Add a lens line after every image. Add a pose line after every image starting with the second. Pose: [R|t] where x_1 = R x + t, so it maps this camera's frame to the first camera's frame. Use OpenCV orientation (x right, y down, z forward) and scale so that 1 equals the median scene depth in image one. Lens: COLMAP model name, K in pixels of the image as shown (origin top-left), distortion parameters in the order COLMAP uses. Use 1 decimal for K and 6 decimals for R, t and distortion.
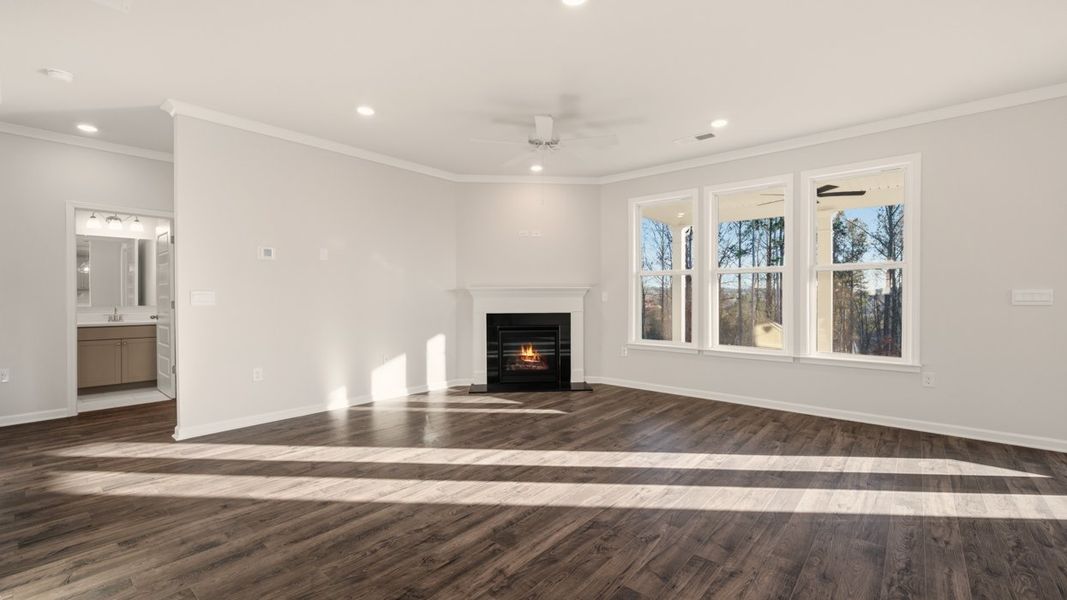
lens RADIAL K [[445.7, 0, 537.6], [0, 445.7, 300.3], [0, 0, 1]] dist [-0.000979, 0.000062]
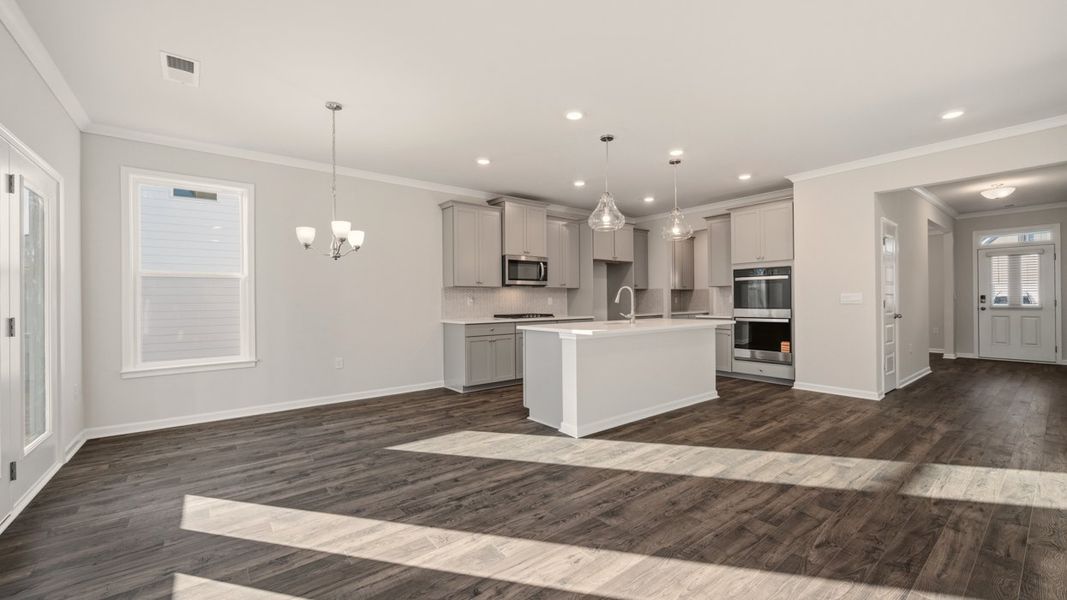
lens RADIAL K [[420.8, 0, 536.4], [0, 420.8, 299.8], [0, 0, 1]] dist [-0.000716, -0.000084]
pose [[-0.981104, 0.009755, 0.193233, 0.383193], [0.011604, 0.999897, 0.008443, -0.010323], [-0.193130, 0.010526, -0.981117, 1.119989]]
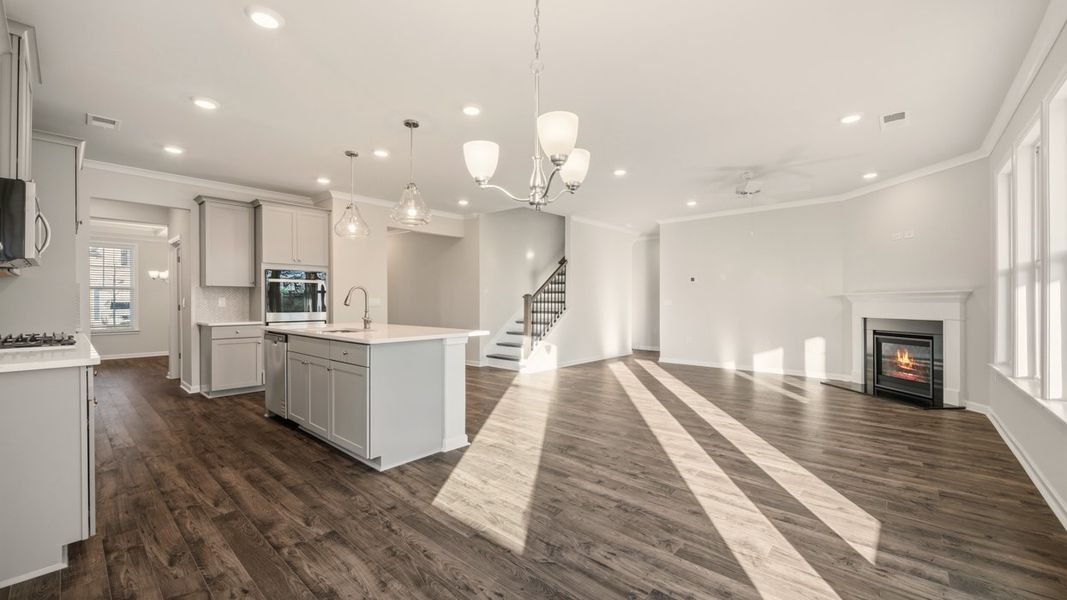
lens RADIAL K [[420.8, 0, 536.4], [0, 420.8, 299.8], [0, 0, 1]] dist [-0.000716, -0.000084]
pose [[-0.016543, -0.004495, -0.999853, 1.356123], [-0.008812, 0.999952, -0.004349, -0.002231], [0.999824, 0.008739, -0.016582, 0.361996]]
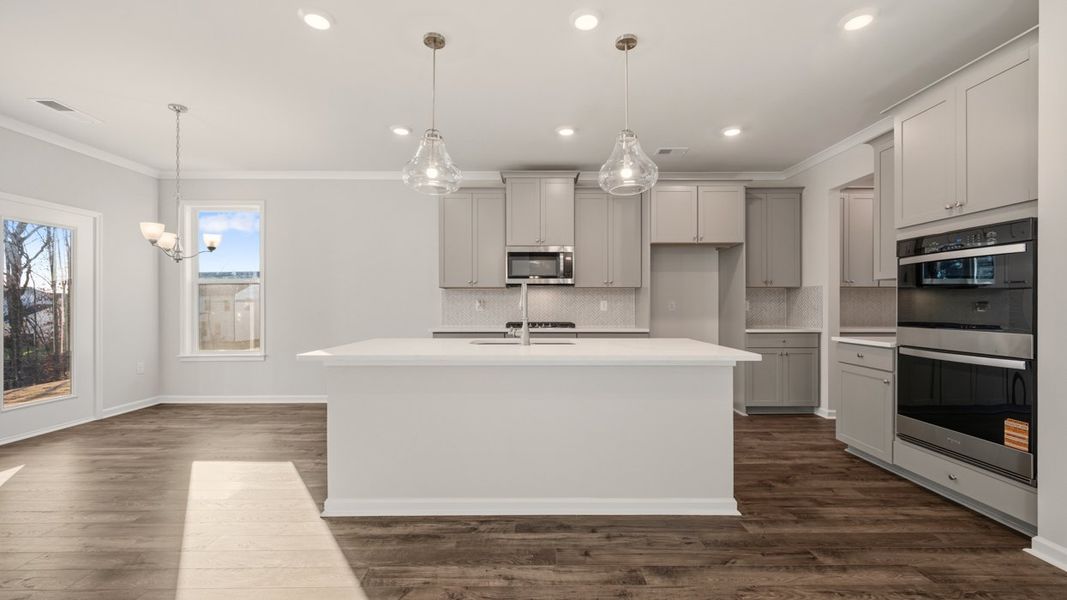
lens RADIAL K [[419.6, 0, 538.2], [0, 419.6, 305.9], [0, 0, 1]] dist [-0.001400, -0.000194]
pose [[-0.655881, -0.001277, 0.754863, -0.174291], [0.008664, 0.999920, 0.009220, -0.002246], [-0.754814, 0.012587, -0.655818, 0.362456]]
